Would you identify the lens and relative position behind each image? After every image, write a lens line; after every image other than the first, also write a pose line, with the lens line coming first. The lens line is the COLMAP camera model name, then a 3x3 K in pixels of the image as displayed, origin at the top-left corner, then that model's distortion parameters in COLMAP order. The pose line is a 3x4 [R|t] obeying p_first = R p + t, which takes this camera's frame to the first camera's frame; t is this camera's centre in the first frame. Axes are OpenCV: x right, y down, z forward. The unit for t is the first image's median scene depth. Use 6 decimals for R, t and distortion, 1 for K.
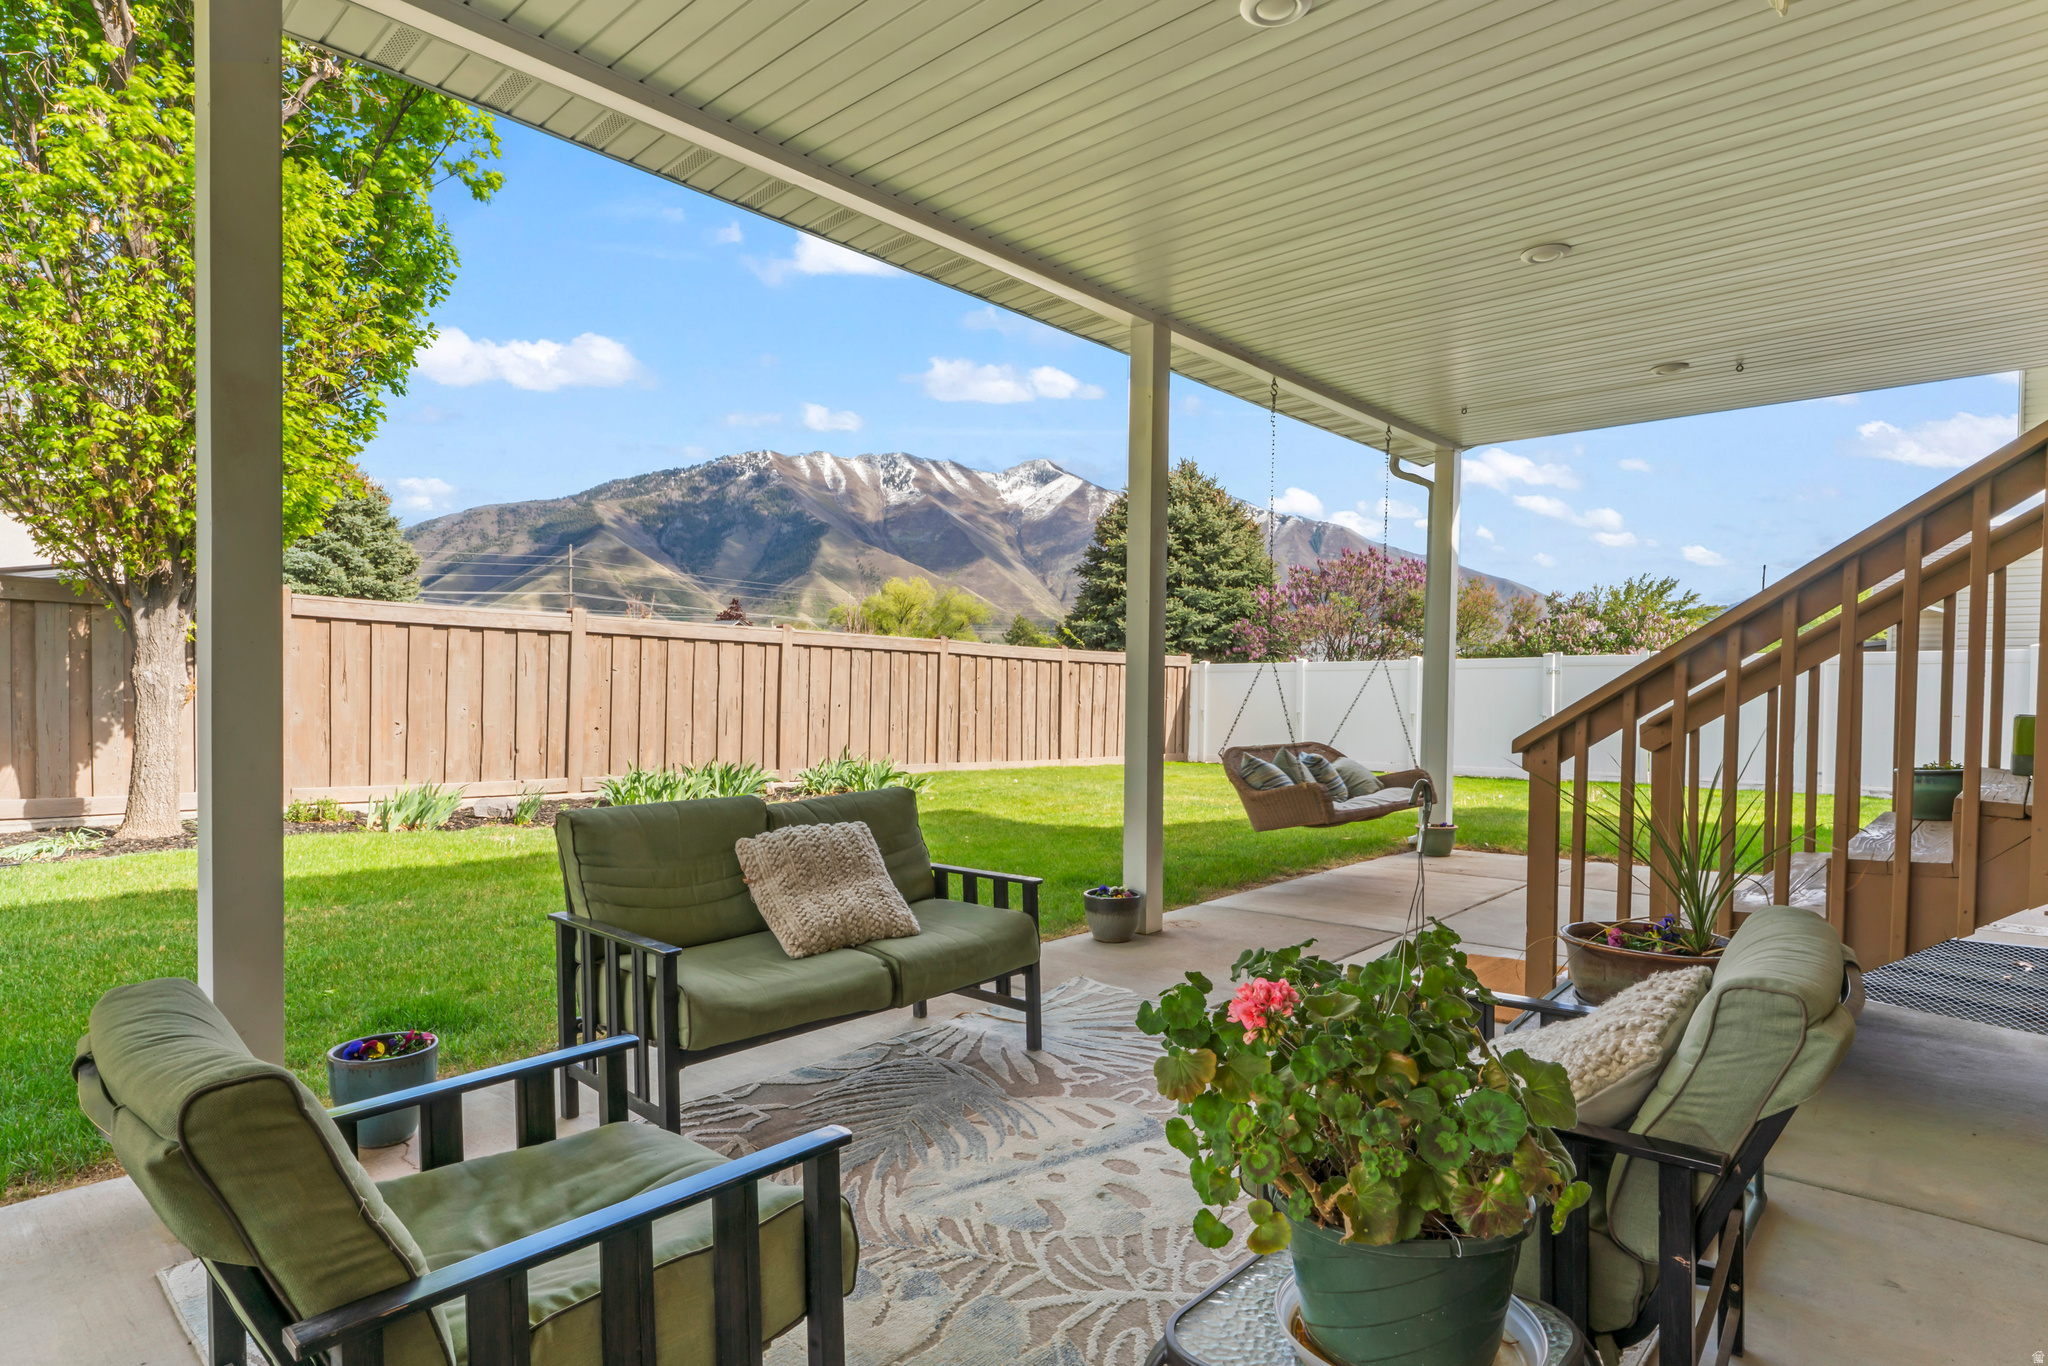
lens RADIAL K [[1077.4, 0, 1022.1], [0, 1077.4, 710.8], [0, 0, 1]] dist [-0.000032, -0.000387]
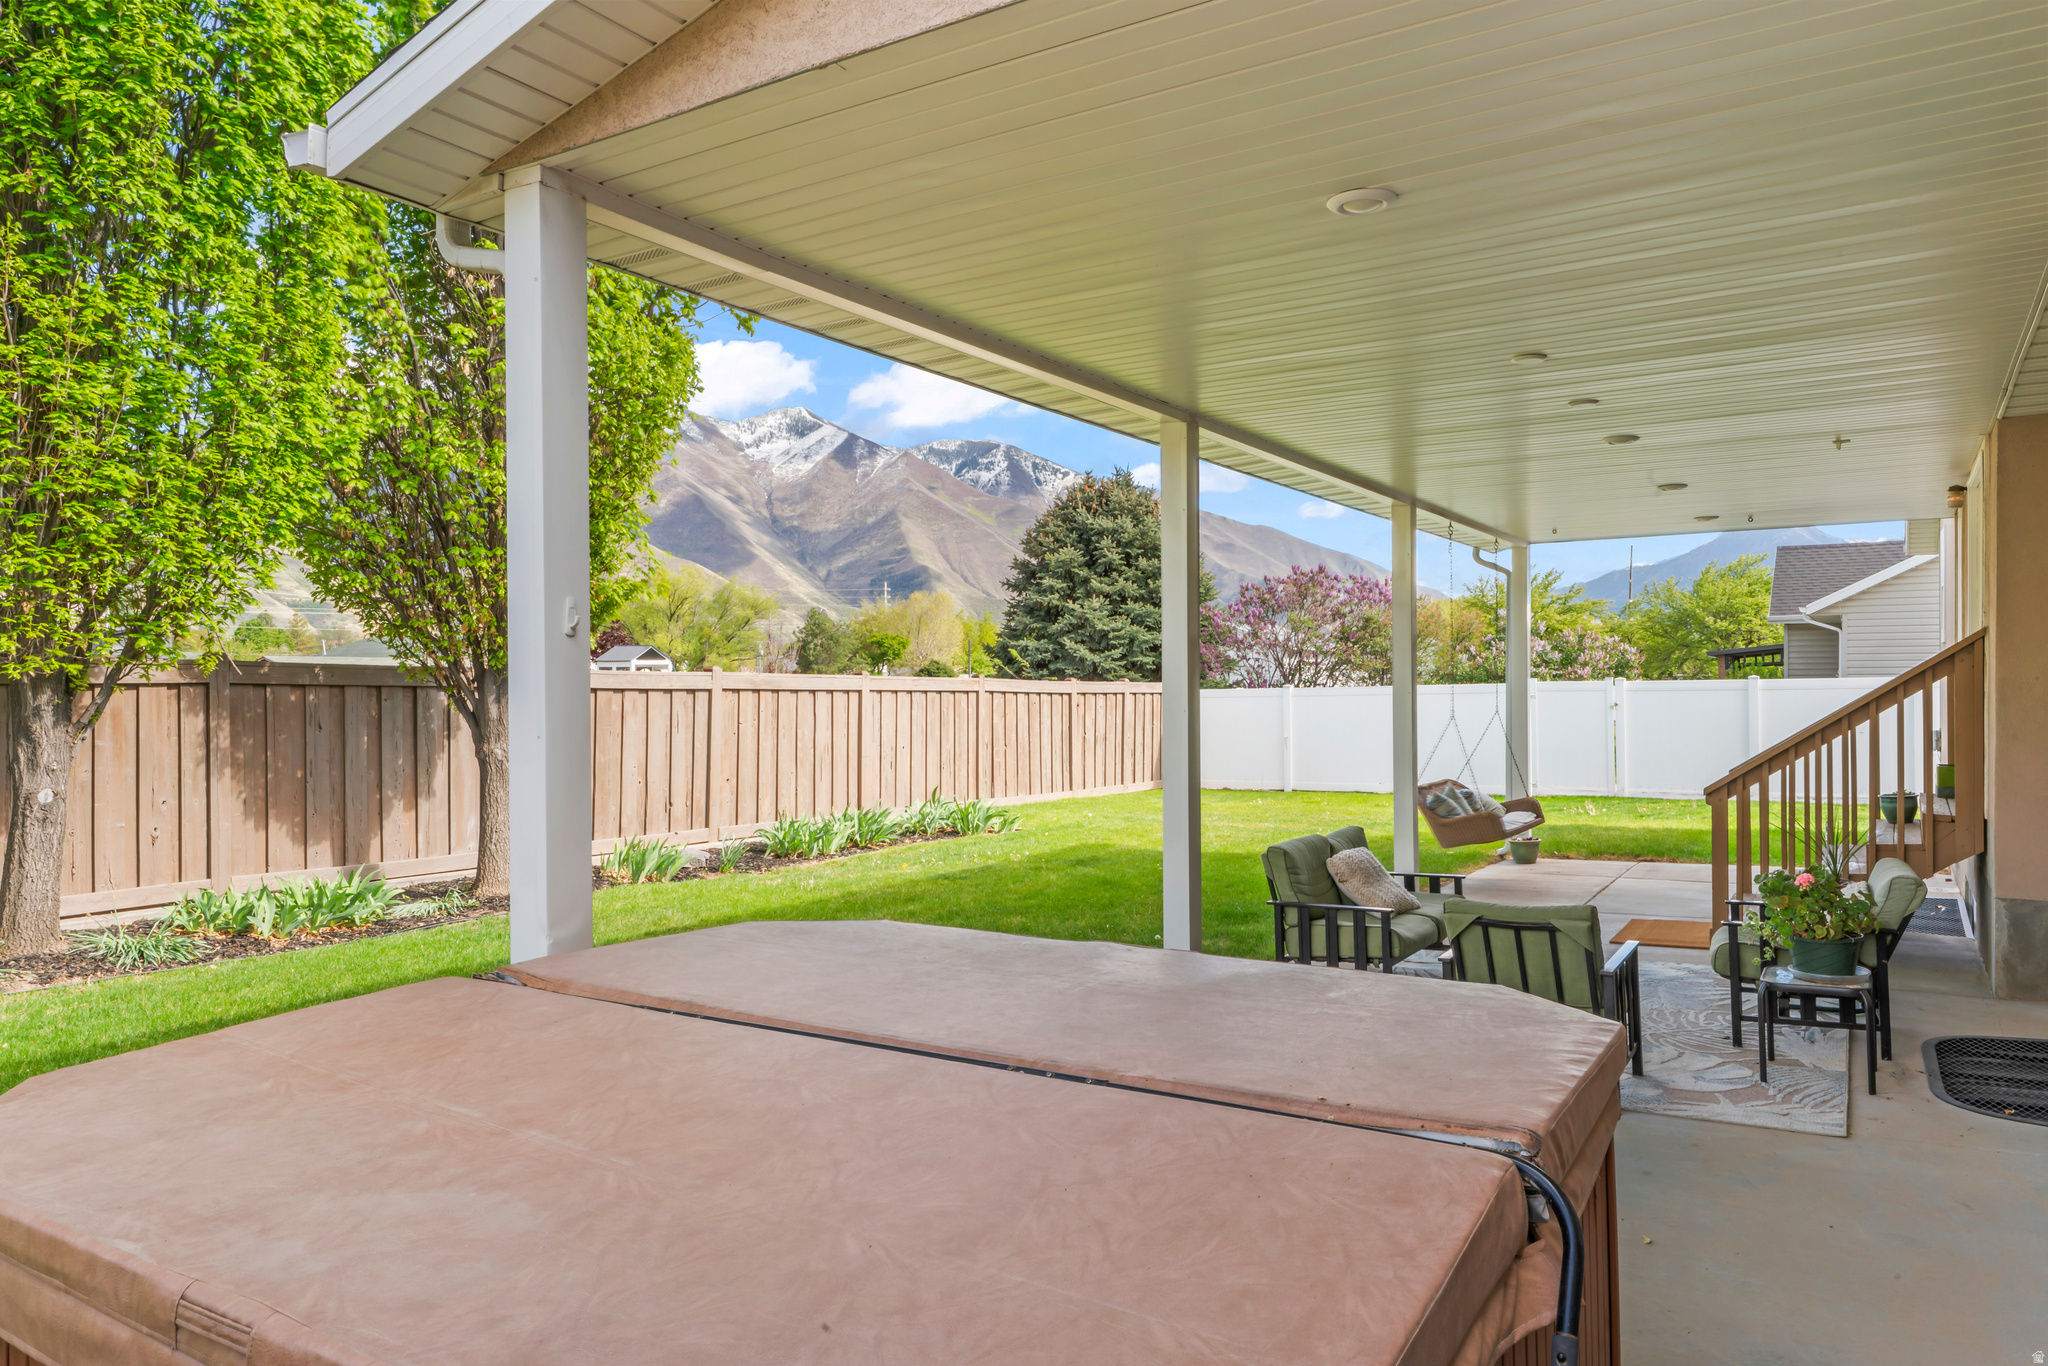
lens RADIAL K [[1345.6, 0, 1010.2], [0, 1345.6, 678.6], [0, 0, 1]] dist [-0.001011, 0.002508]
pose [[0.984407, -0.018644, 0.174915, -0.239953], [0.023704, 0.999358, -0.026881, -0.027533], [-0.174301, 0.030608, 0.984217, -0.230372]]
